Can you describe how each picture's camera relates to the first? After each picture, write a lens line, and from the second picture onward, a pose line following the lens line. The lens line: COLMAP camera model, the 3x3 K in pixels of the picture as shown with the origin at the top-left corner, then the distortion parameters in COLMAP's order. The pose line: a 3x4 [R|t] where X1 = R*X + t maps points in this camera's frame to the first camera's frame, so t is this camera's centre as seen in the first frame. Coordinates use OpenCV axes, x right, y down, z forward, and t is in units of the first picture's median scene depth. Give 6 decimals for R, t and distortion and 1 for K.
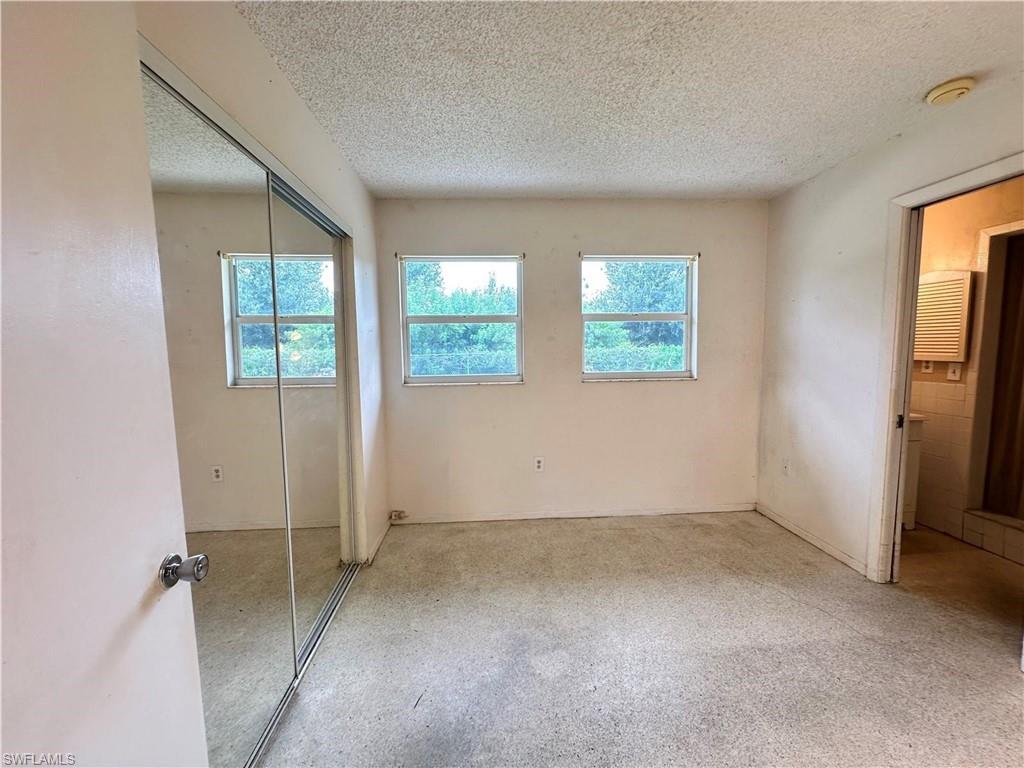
lens RADIAL K [[408.4, 0, 515.2], [0, 408.4, 381.6], [0, 0, 1]] dist [-0.002238, 0.000326]
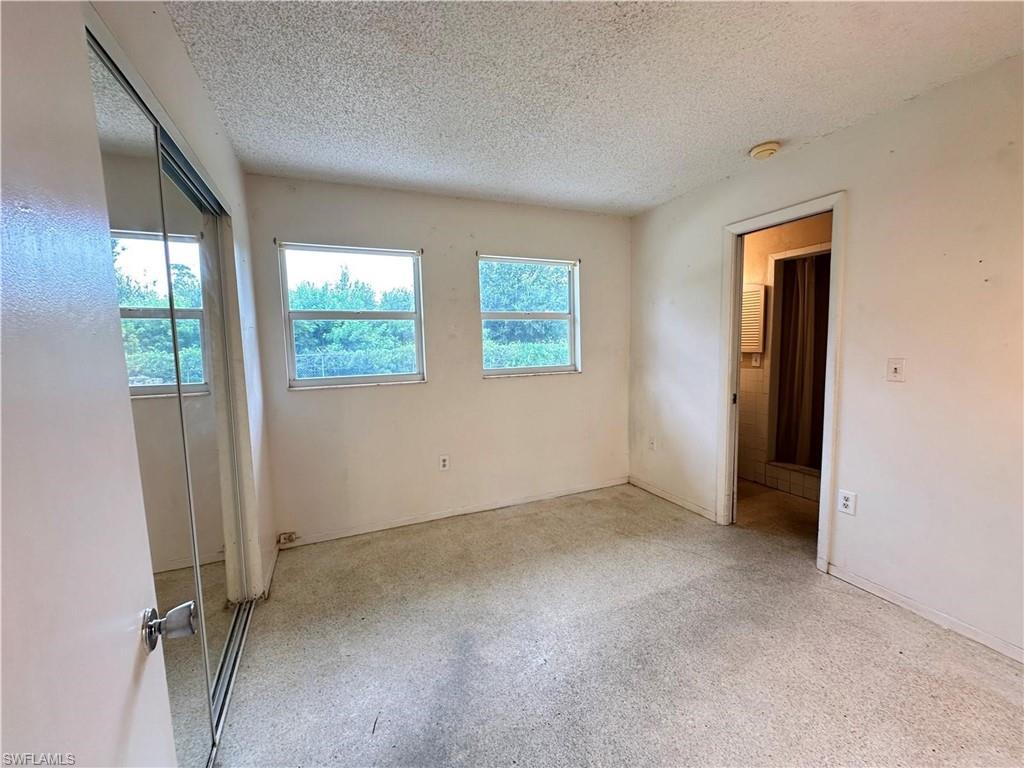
lens RADIAL K [[408.4, 0, 515.2], [0, 408.4, 381.6], [0, 0, 1]] dist [-0.002238, 0.000326]
pose [[0.940876, -0.040360, 0.336338, -0.131366], [0.039401, 0.999177, 0.009678, 0.002625], [-0.336451, 0.004146, 0.941692, 0.008475]]
